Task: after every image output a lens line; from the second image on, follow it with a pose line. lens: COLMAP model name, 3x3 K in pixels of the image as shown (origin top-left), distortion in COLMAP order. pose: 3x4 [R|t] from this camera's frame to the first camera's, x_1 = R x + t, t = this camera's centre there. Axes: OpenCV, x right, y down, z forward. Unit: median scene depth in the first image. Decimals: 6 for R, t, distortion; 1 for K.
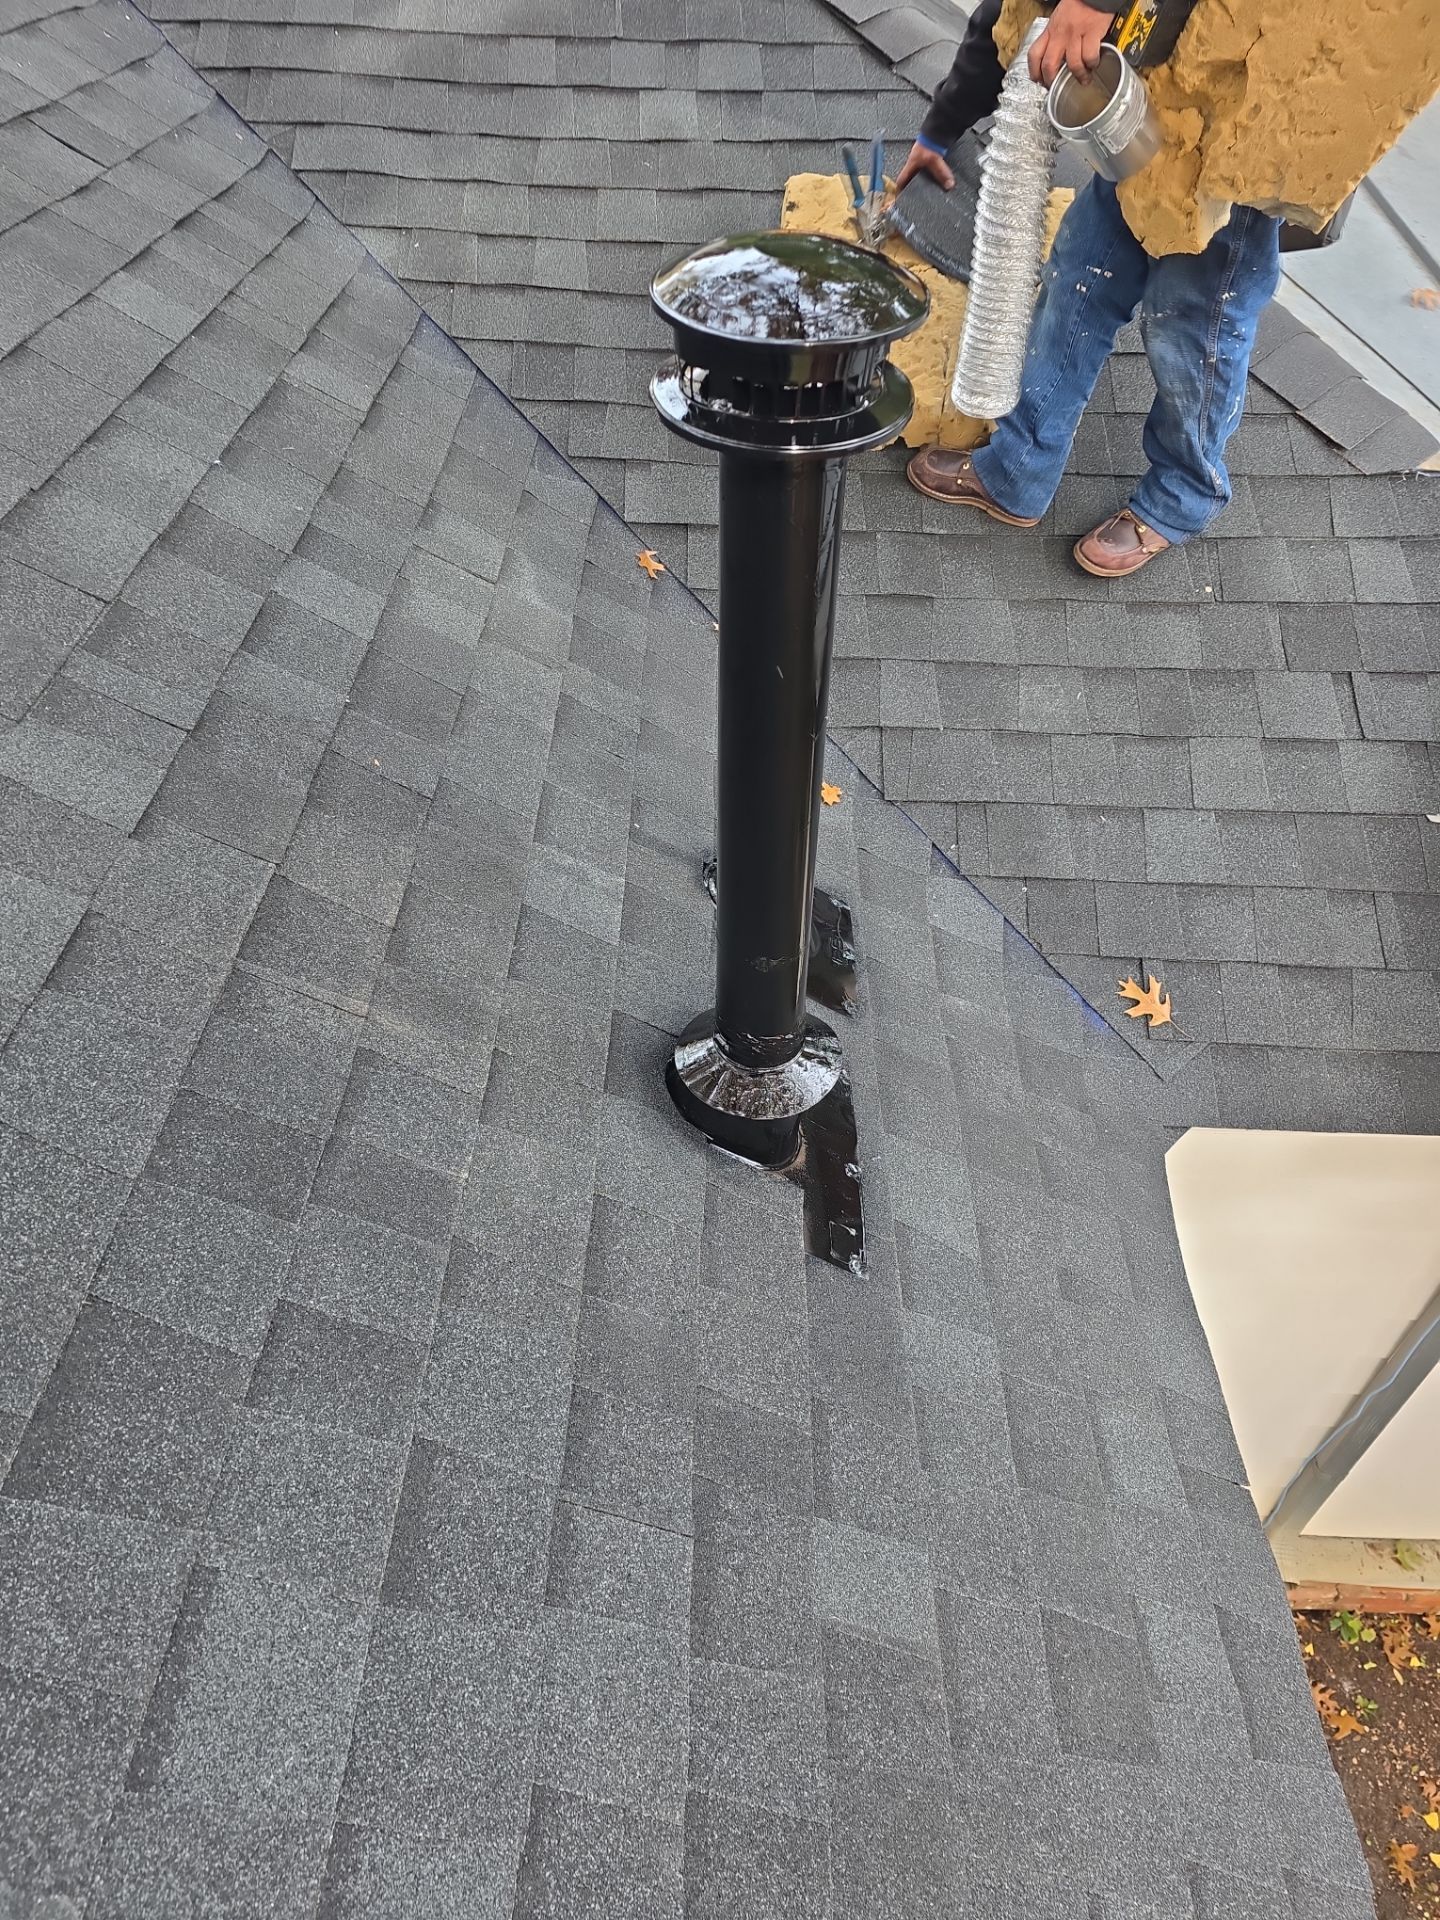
lens RADIAL K [[1332.8, 0, 718.7], [0, 1332.8, 958.4], [0, 0, 1]] dist [0.075897, -0.066059]
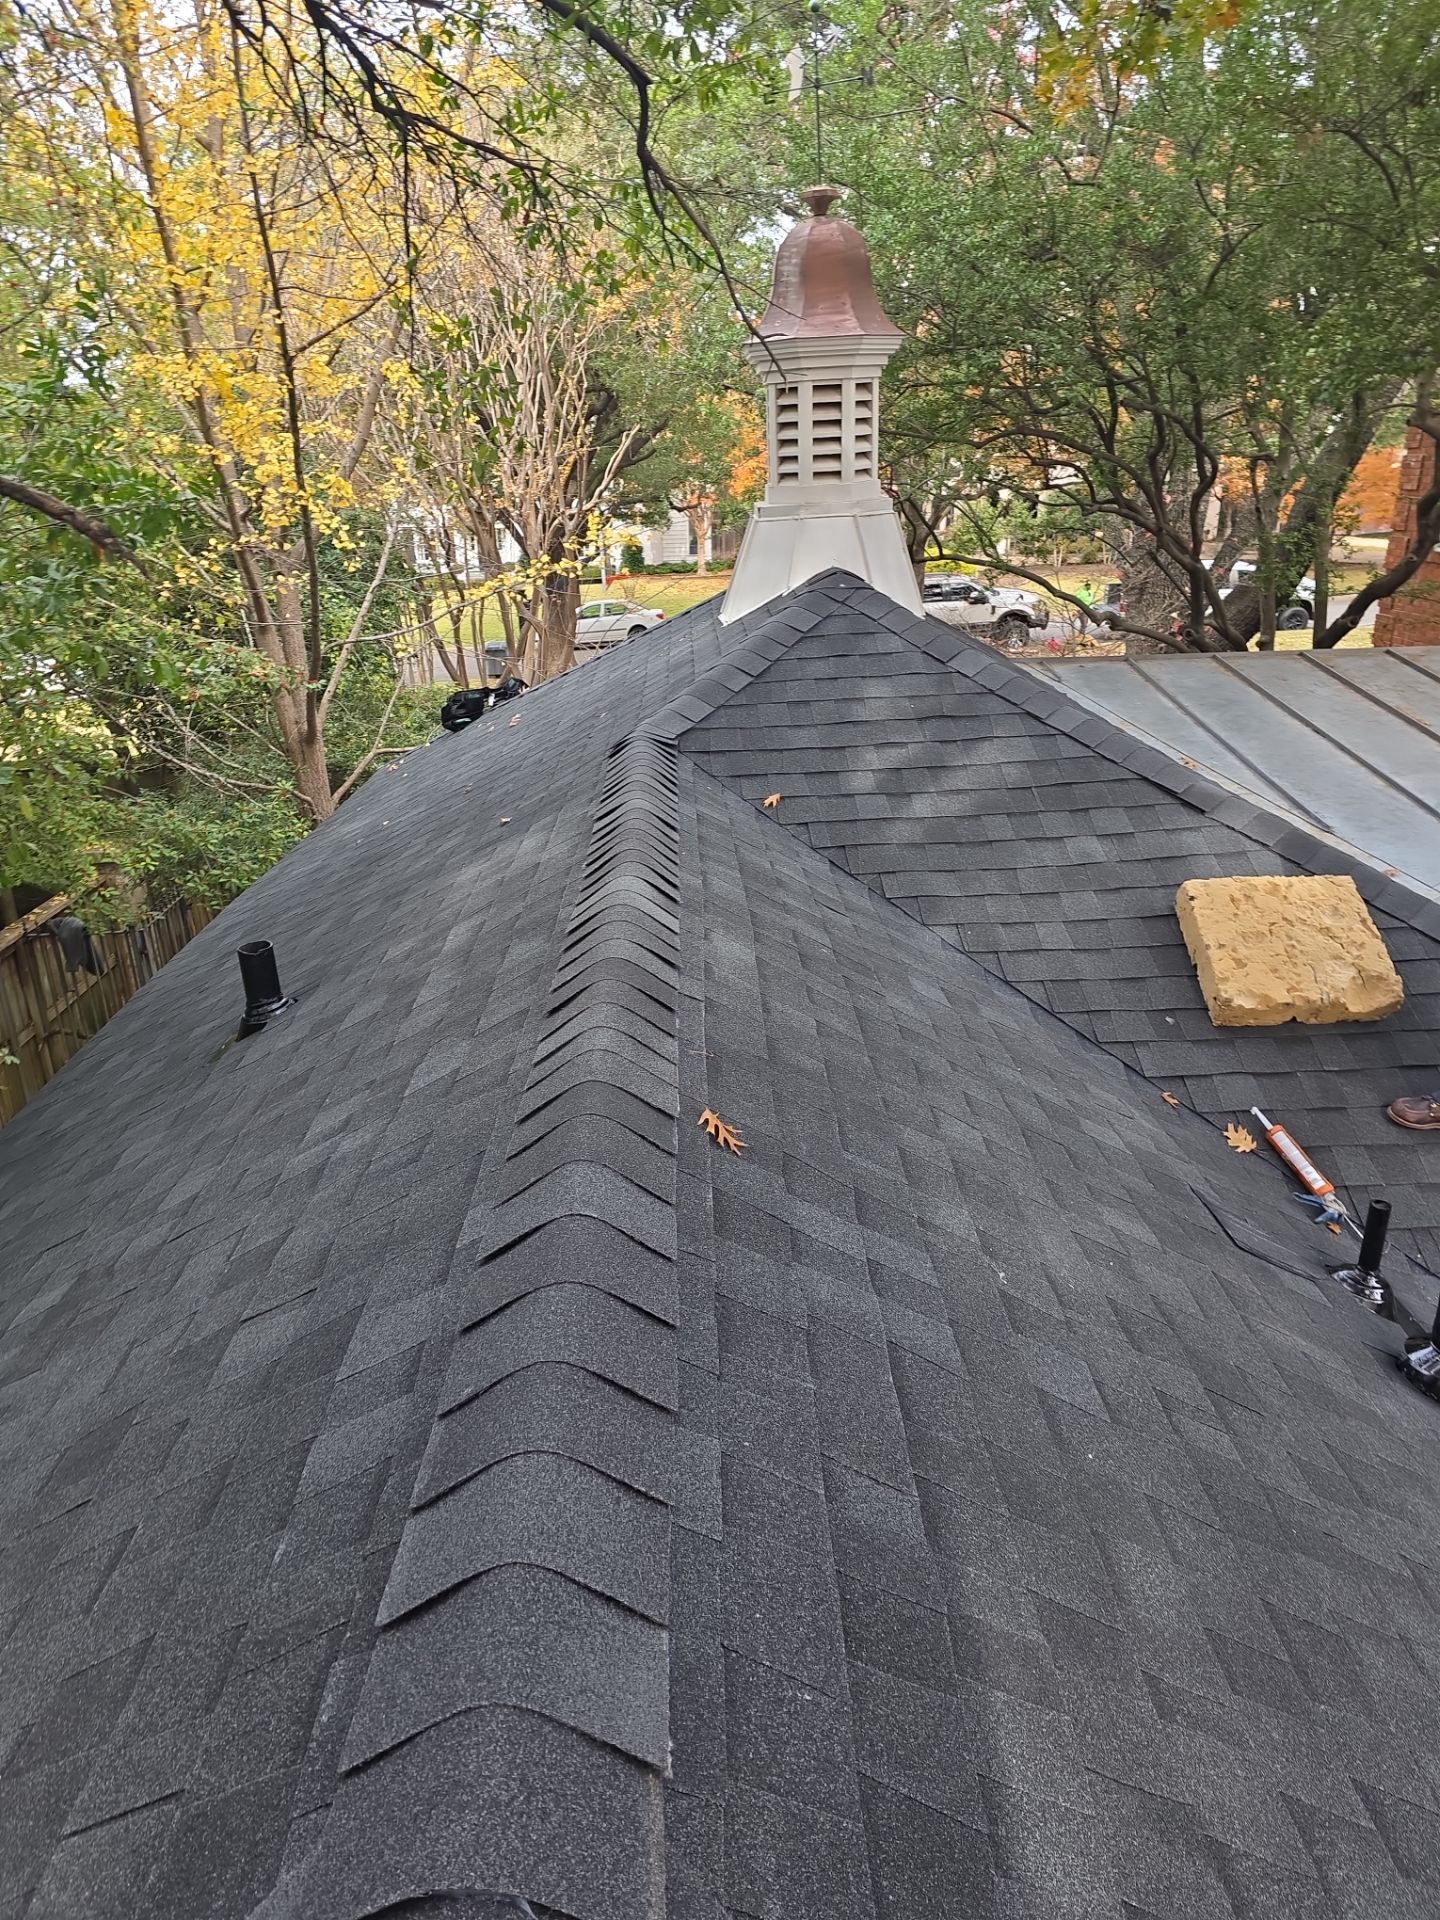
lens RADIAL K [[1332.8, 0, 692.0], [0, 1332.8, 967.3], [0, 0, 1]] dist [0.075897, -0.066059]
pose [[0.997693, -0.067863, -0.002015, -0.551288], [0.062100, 0.924151, -0.376946, 0.124910], [0.027443, 0.375951, 0.926233, -0.536537]]
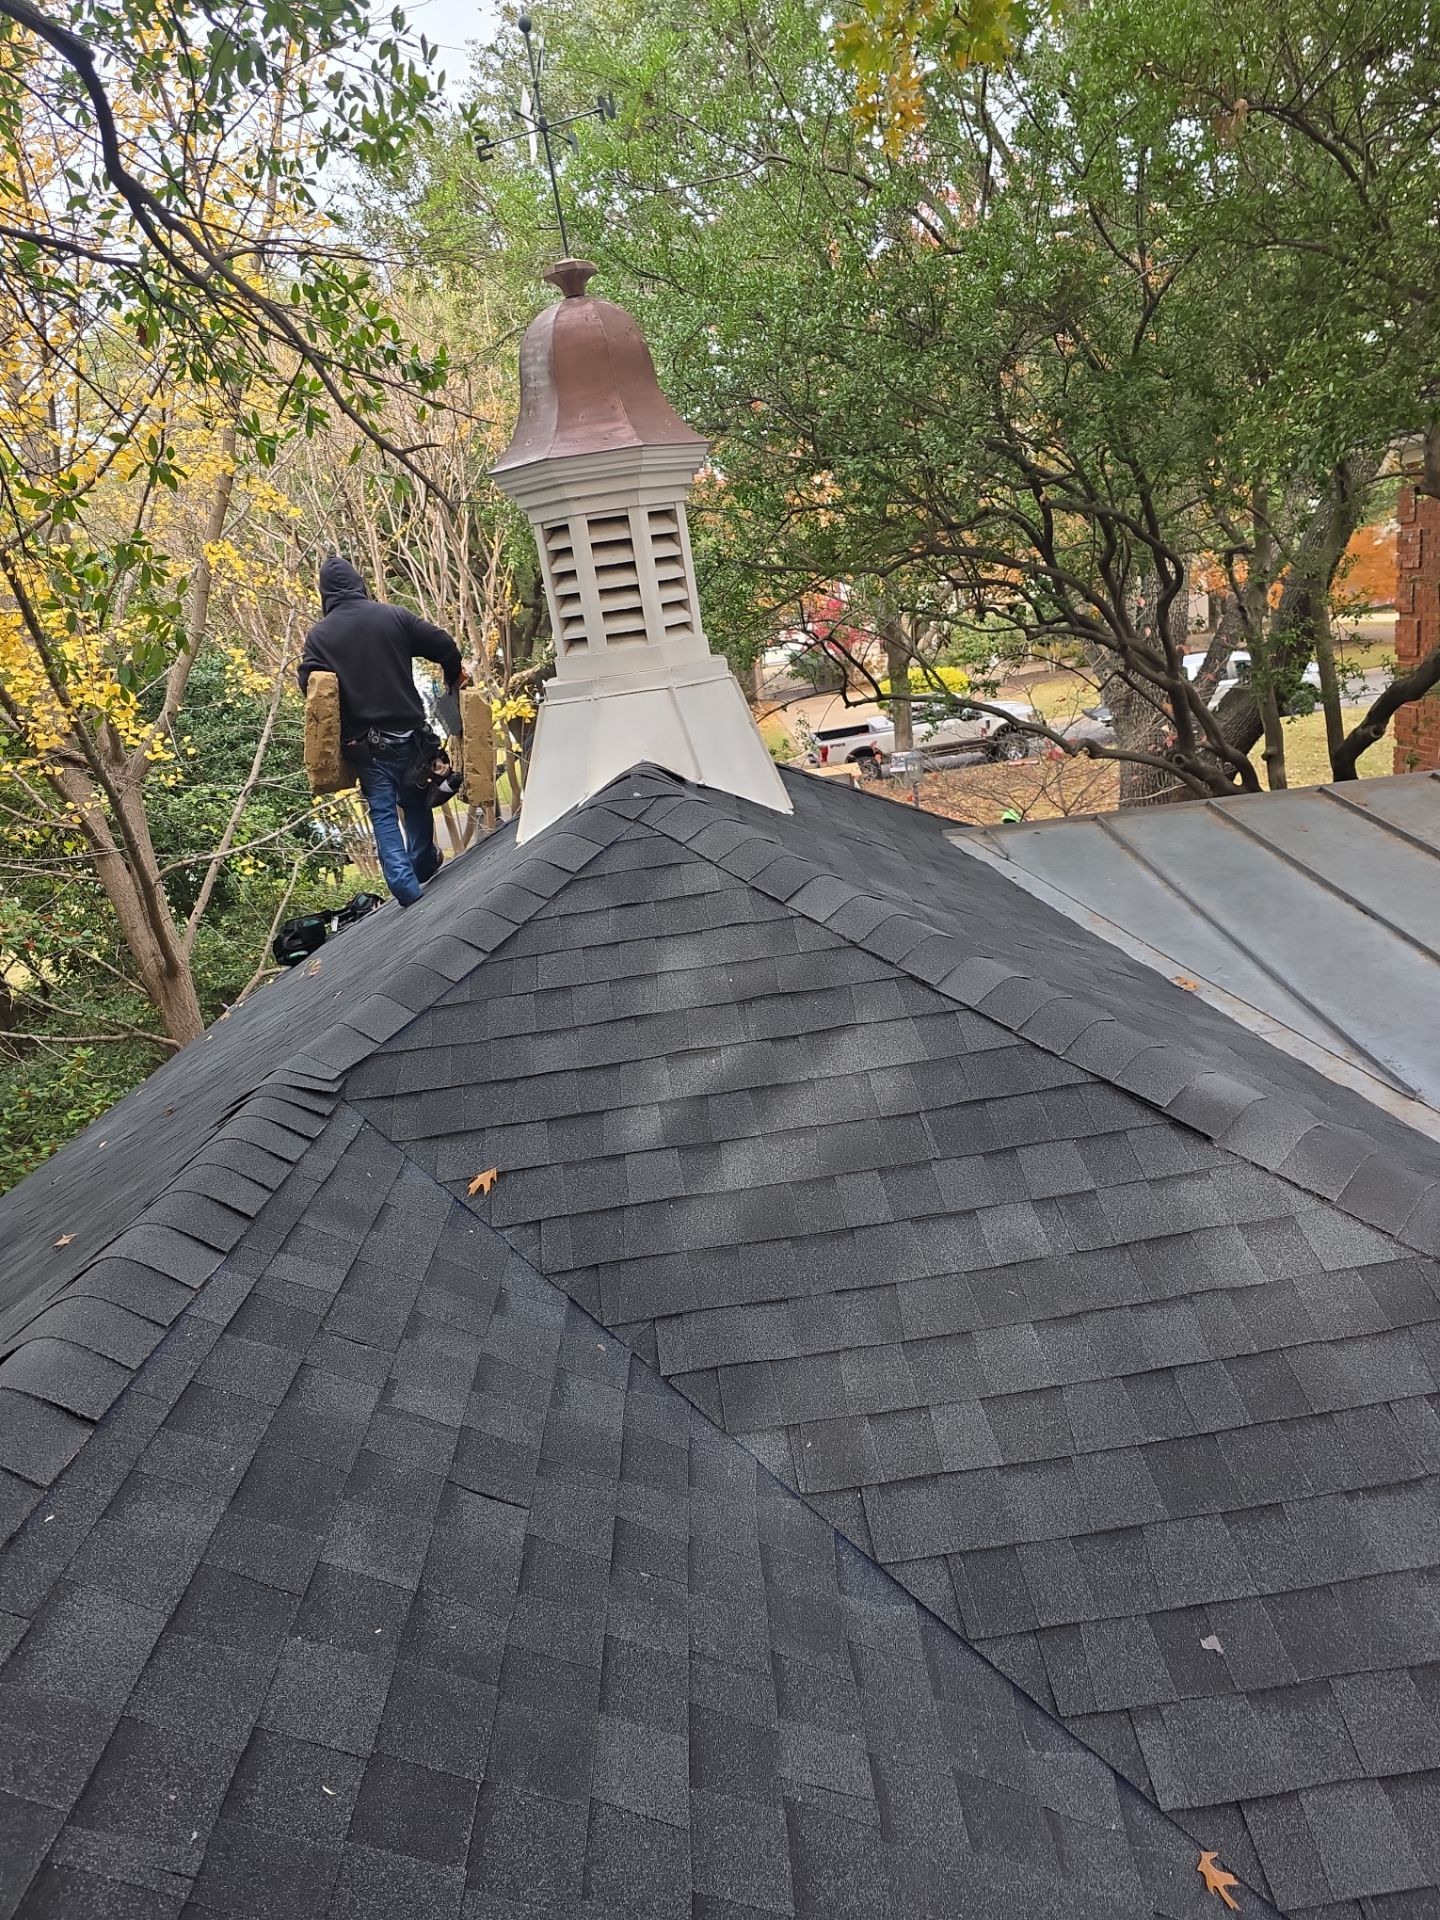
lens RADIAL K [[1332.8, 0, 712.1], [0, 1332.8, 934.1], [0, 0, 1]] dist [0.075897, -0.066059]
pose [[0.986576, -0.163187, -0.006138, -0.217006], [0.139855, 0.863724, -0.484171, -0.377139], [0.084312, 0.476813, 0.874952, 0.026747]]
